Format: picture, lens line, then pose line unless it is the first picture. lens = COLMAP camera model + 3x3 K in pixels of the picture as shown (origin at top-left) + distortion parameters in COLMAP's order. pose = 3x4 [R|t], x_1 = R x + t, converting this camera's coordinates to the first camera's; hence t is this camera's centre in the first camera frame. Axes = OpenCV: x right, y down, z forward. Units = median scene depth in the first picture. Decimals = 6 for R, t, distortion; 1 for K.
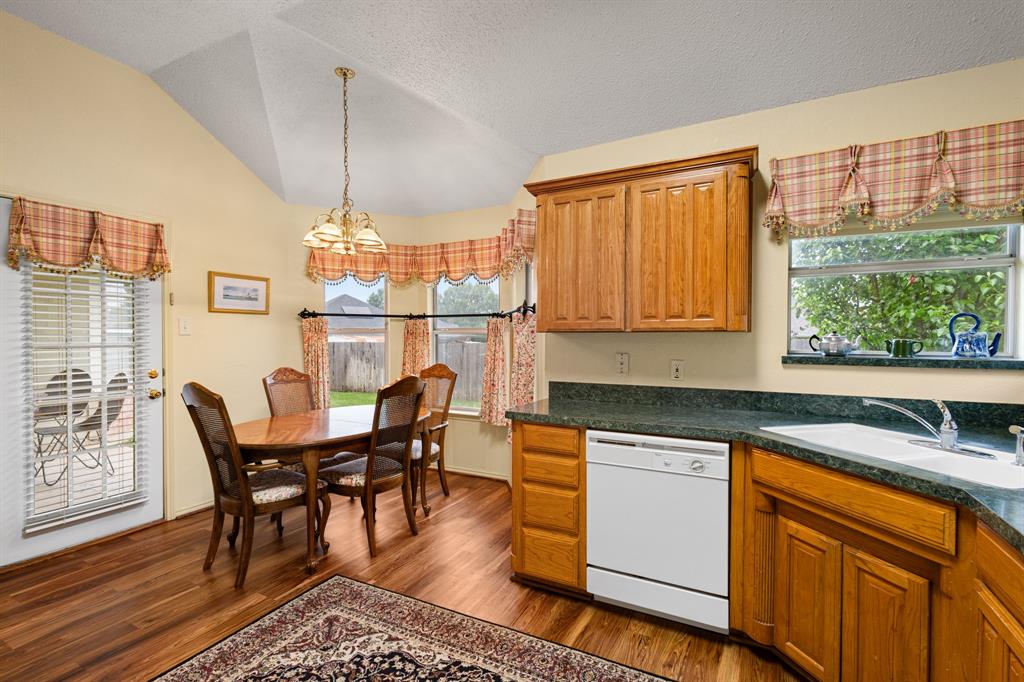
lens RADIAL K [[472.8, 0, 512.5], [0, 472.8, 343.3], [0, 0, 1]] dist [0.006608, -0.000257]
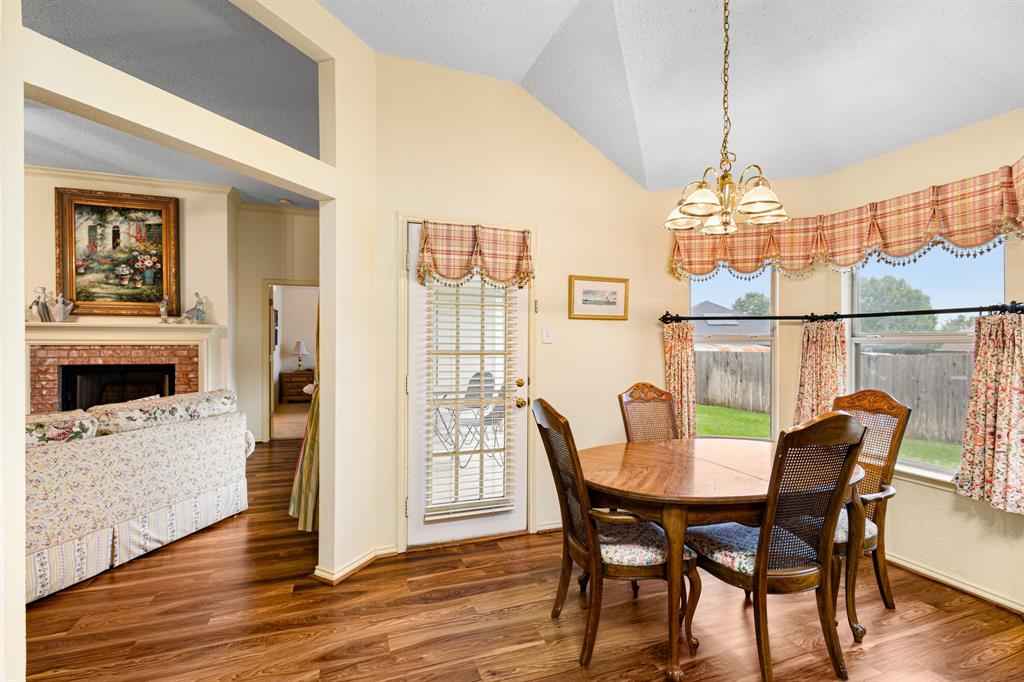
lens RADIAL K [[472.8, 0, 512.5], [0, 472.8, 343.3], [0, 0, 1]] dist [0.006608, -0.000257]
pose [[0.748090, 0.002971, -0.663590, -0.114147], [-0.014832, 0.999815, -0.012244, -0.004859], [0.663431, 0.019002, 0.747996, 0.252641]]
